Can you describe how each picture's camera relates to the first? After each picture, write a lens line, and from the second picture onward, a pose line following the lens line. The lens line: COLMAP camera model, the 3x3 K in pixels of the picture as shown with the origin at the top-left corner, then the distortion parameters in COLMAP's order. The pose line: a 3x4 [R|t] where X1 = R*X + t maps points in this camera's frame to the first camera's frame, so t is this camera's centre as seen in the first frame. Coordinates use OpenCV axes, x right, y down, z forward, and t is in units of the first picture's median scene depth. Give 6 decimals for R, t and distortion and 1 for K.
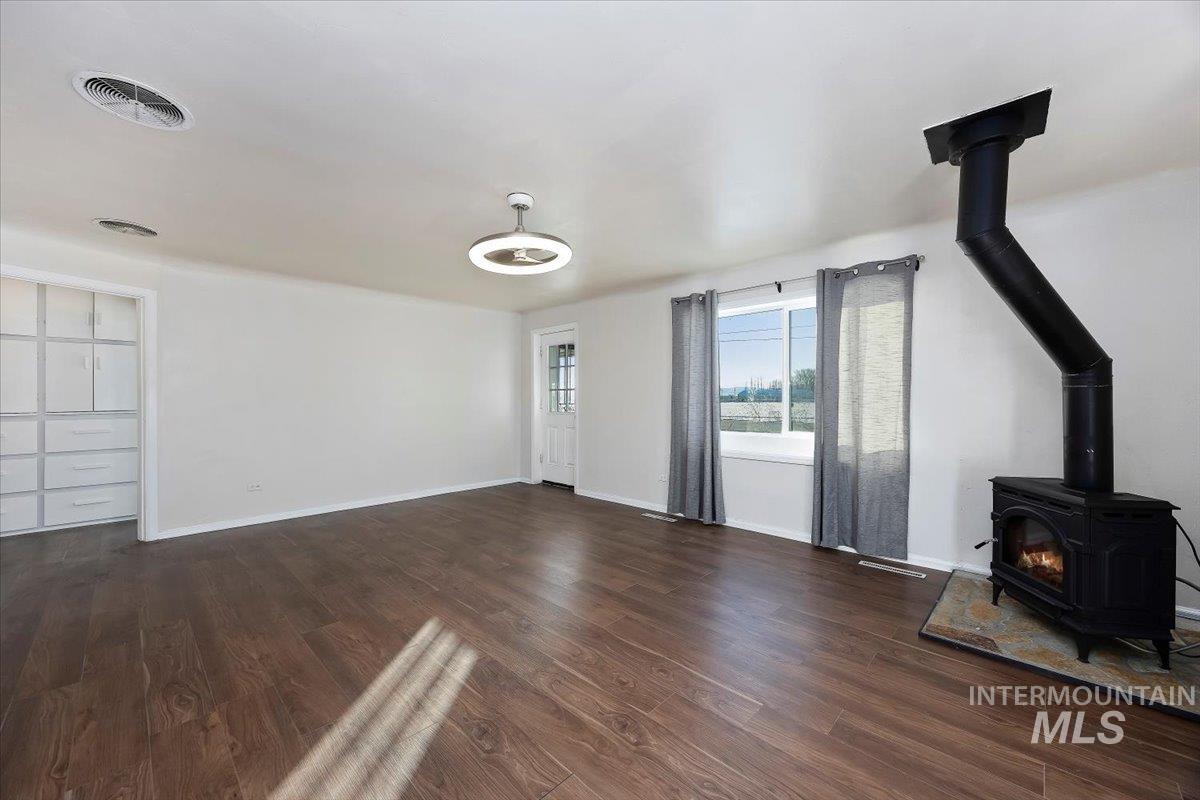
lens RADIAL K [[467.0, 0, 600.0], [0, 467.0, 400.0], [0, 0, 1]] dist [-0.001350, -0.000015]
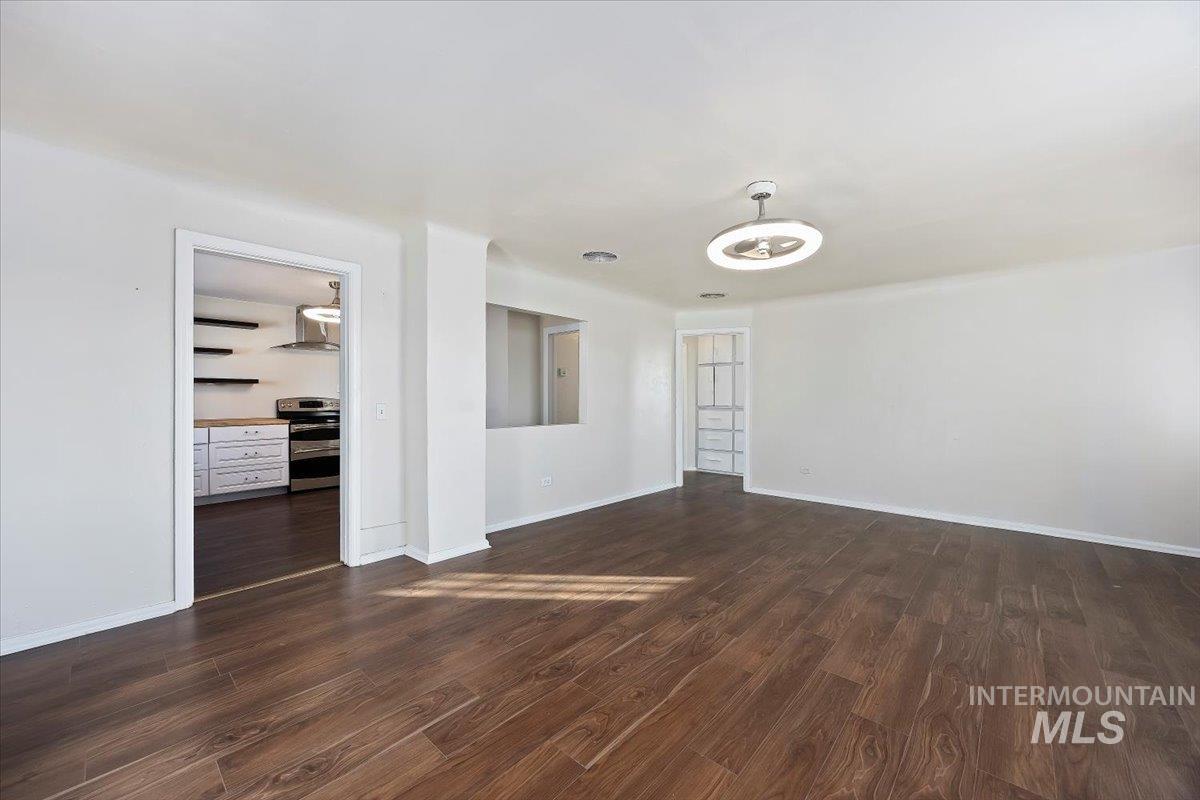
lens RADIAL K [[462.4, 0, 596.7], [0, 462.4, 415.2], [0, 0, 1]] dist [0.000911, 0.000050]
pose [[0.027303, 0.041119, -0.998781, 0.691829], [-0.010364, 0.999112, 0.040850, -0.008848], [0.999573, 0.009236, 0.027705, 0.594533]]
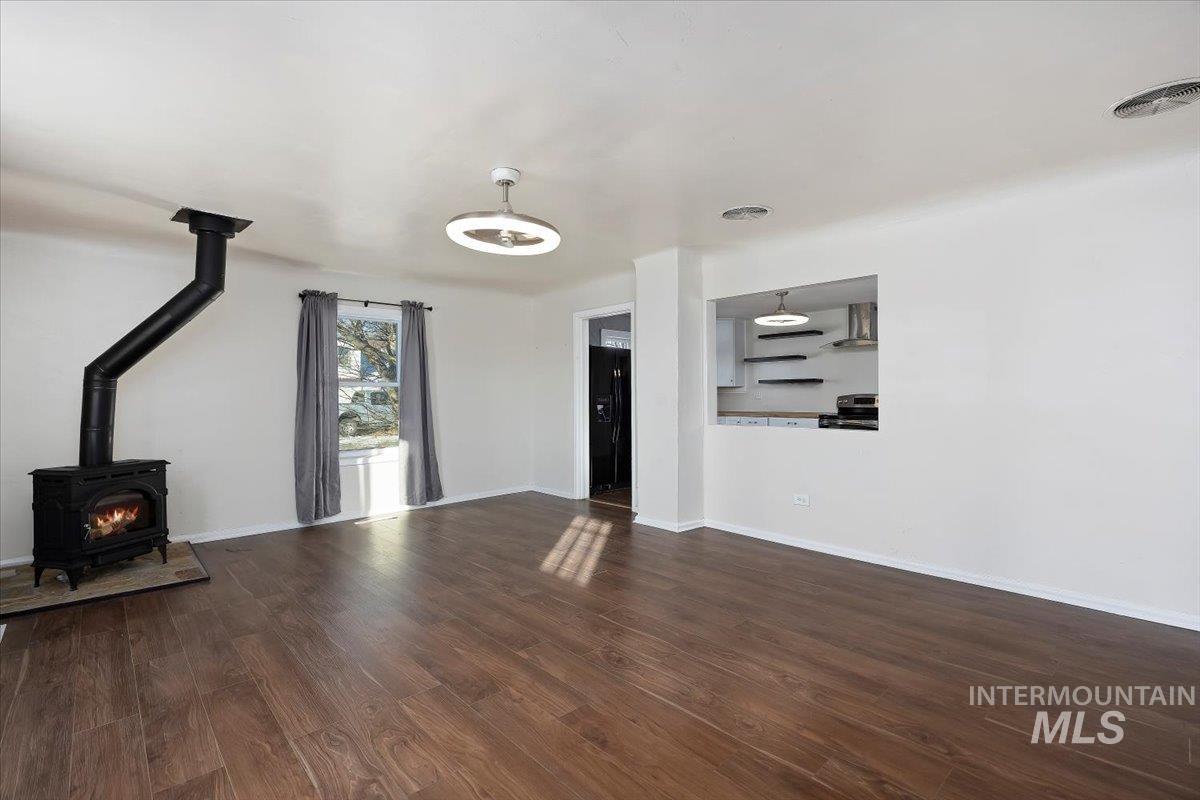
lens RADIAL K [[546.3, 0, 589.8], [0, 546.3, 396.7], [0, 0, 1]] dist [-0.003543, -0.000617]
pose [[-0.997485, 0.010367, 0.070117, -0.383304], [0.010649, 0.999937, 0.003646, -0.001045], [-0.070075, 0.004384, -0.997532, 1.902671]]
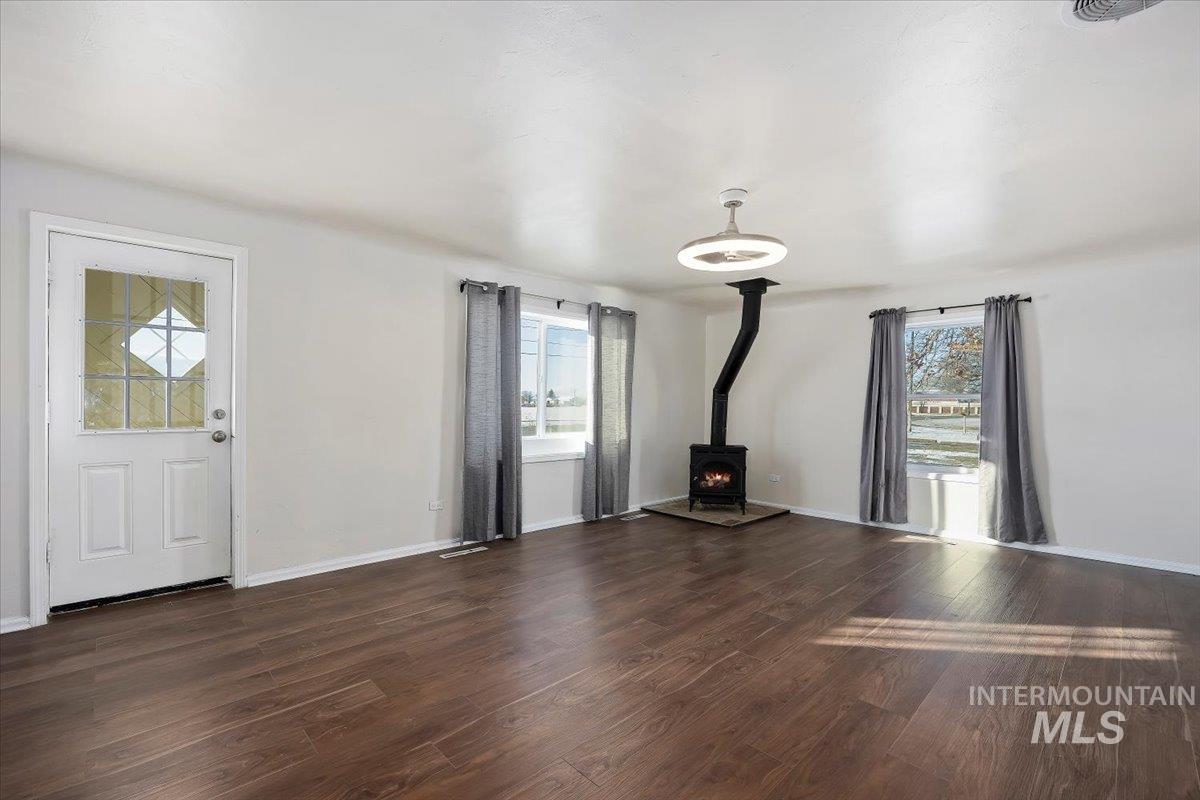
lens RADIAL K [[512.8, 0, 617.5], [0, 512.8, 403.7], [0, 0, 1]] dist [-0.000543, 0.000326]
pose [[0.011854, 0.005879, 0.999912, -1.140964], [-0.012849, 0.999901, -0.005727, 0.002985], [-0.999847, -0.012780, 0.011928, 1.131523]]
